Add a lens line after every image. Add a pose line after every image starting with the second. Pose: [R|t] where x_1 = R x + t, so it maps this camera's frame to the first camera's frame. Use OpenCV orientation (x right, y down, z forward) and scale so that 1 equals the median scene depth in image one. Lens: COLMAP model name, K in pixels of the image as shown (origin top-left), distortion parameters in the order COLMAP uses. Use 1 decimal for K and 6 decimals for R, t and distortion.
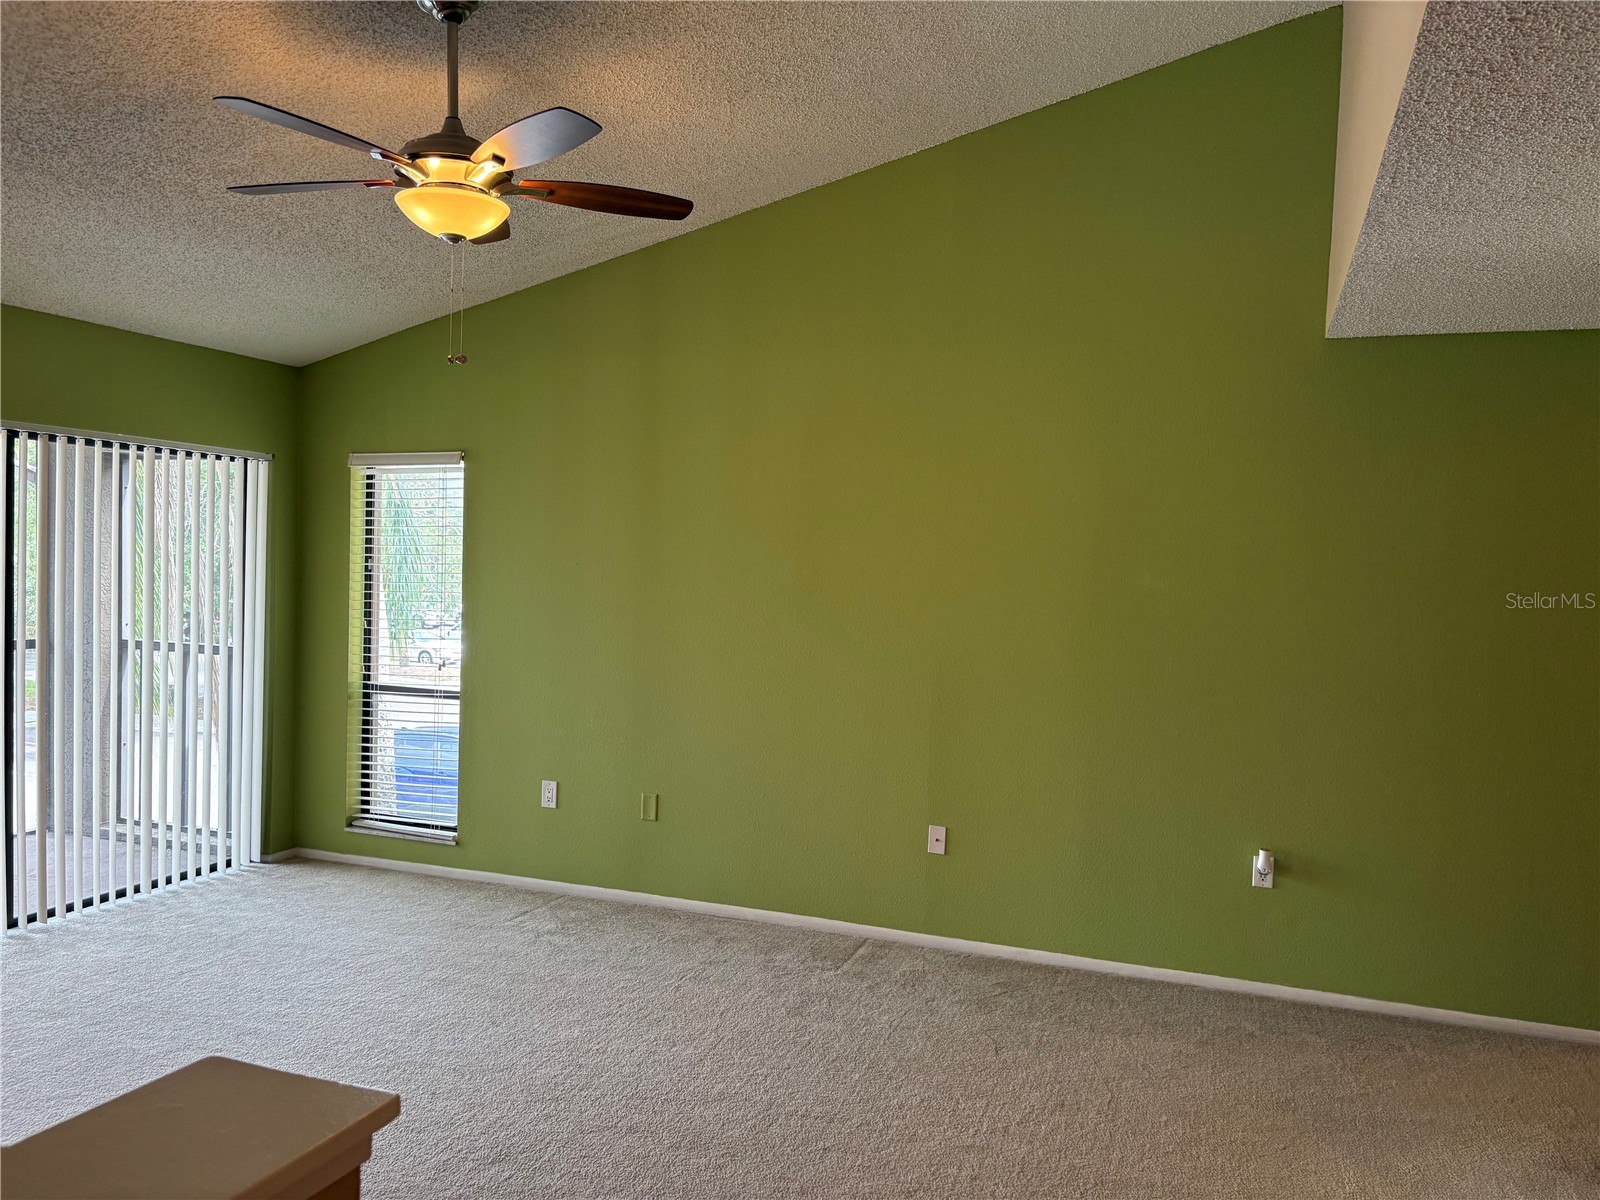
lens RADIAL K [[1206.4, 0, 809.1], [0, 1206.4, 592.2], [0, 0, 1]] dist [0.047449, -0.039270]
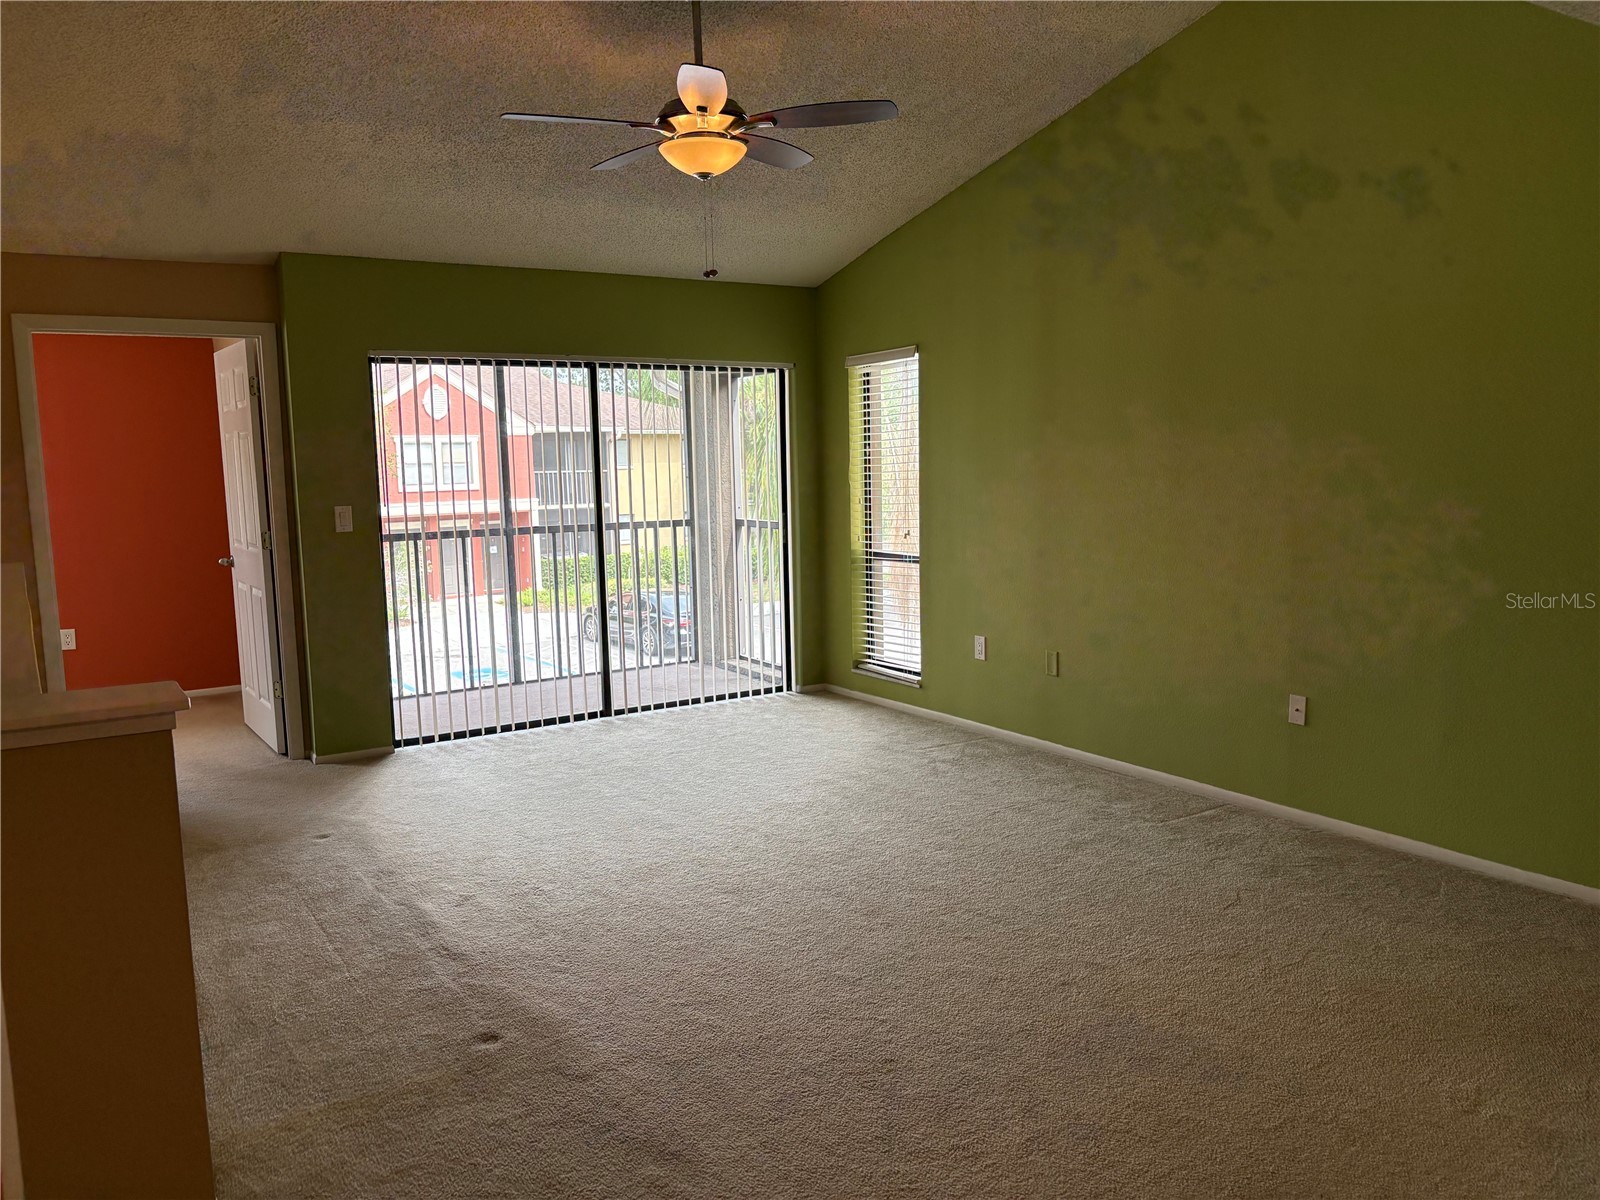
lens RADIAL K [[1206.4, 0, 808.1], [0, 1206.4, 599.8], [0, 0, 1]] dist [0.047449, -0.039270]
pose [[0.797021, 0.023387, -0.603499, 0.331302], [0.032010, 0.996210, 0.080880, 0.027482], [0.603103, -0.083781, 0.793251, 0.022644]]
